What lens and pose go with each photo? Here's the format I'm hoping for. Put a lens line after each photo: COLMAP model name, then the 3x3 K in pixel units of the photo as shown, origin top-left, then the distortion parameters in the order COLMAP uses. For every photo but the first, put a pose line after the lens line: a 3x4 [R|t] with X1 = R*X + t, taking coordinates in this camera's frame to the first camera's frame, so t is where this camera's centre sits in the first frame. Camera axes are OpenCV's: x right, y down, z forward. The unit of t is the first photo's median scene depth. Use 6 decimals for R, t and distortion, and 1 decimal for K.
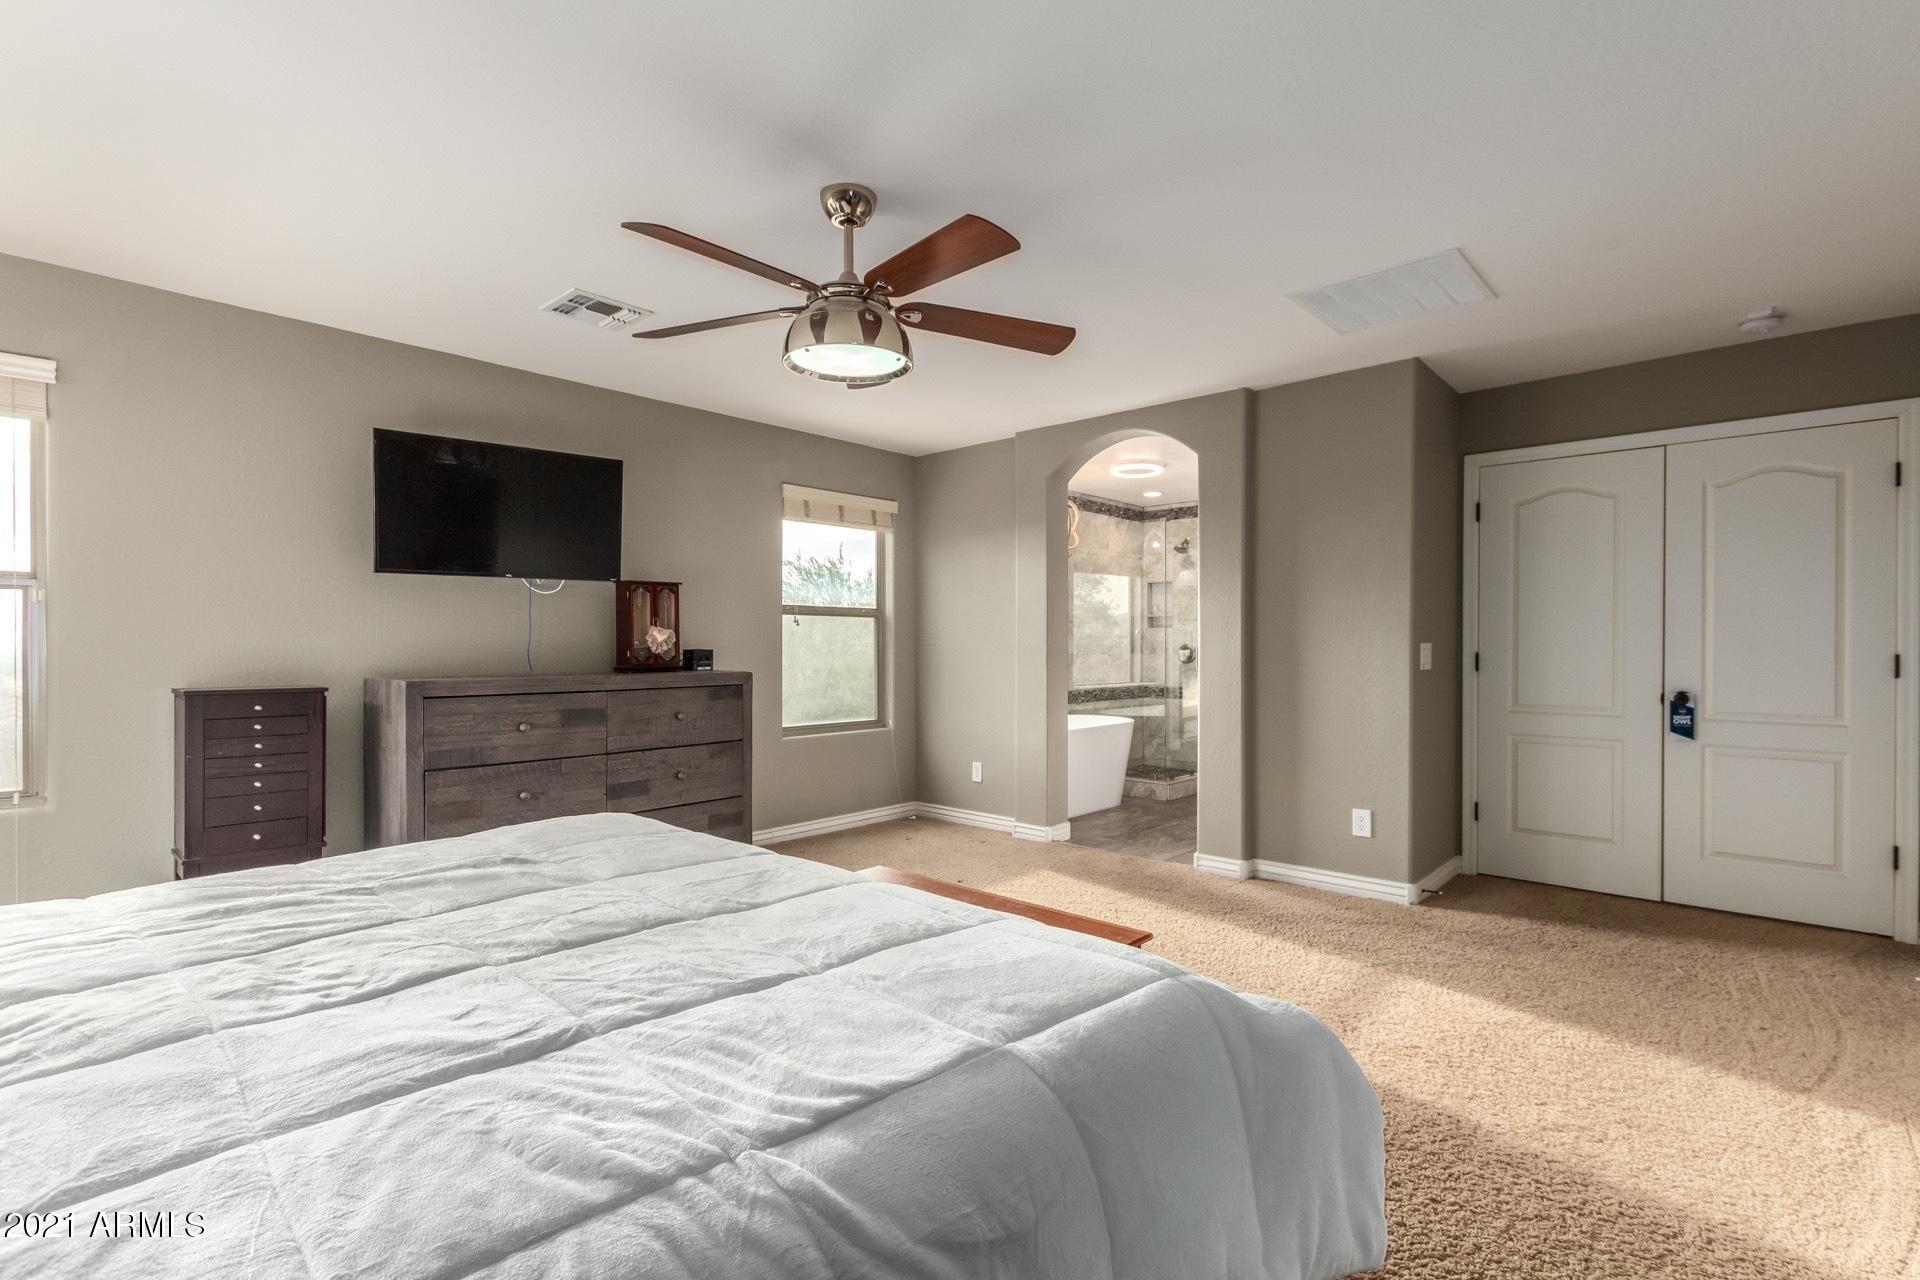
lens RADIAL K [[883.2, 0, 961.0], [0, 883.2, 647.4], [0, 0, 1]] dist [0.009173, -0.000616]
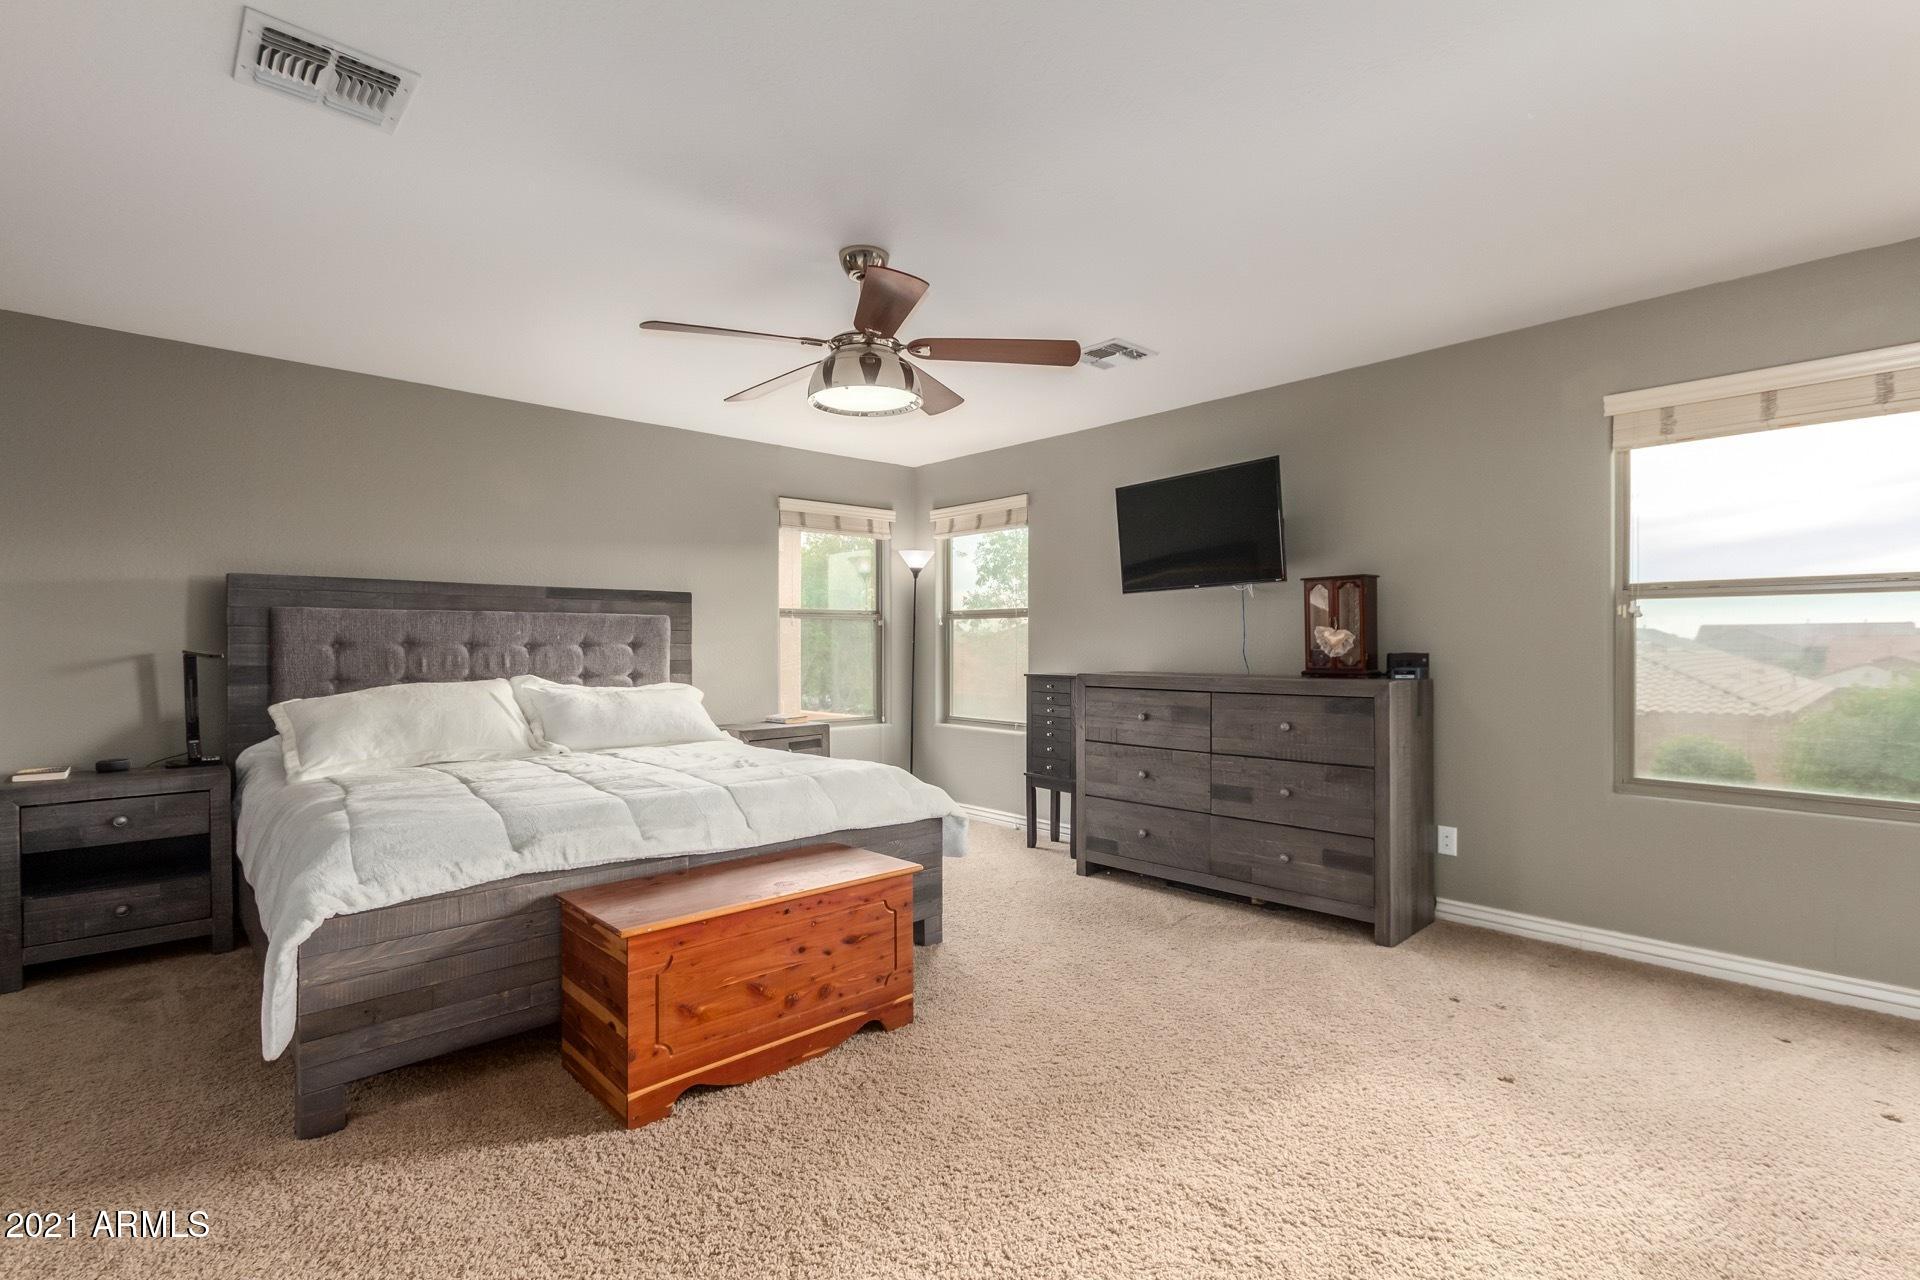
lens RADIAL K [[883.2, 0, 961.0], [0, 883.2, 647.4], [0, 0, 1]] dist [0.009173, -0.000616]
pose [[-0.079444, 0.000637, -0.996839, 0.645741], [-0.003852, 0.999992, 0.000946, -0.002459], [0.996832, 0.003915, -0.079441, 0.786336]]
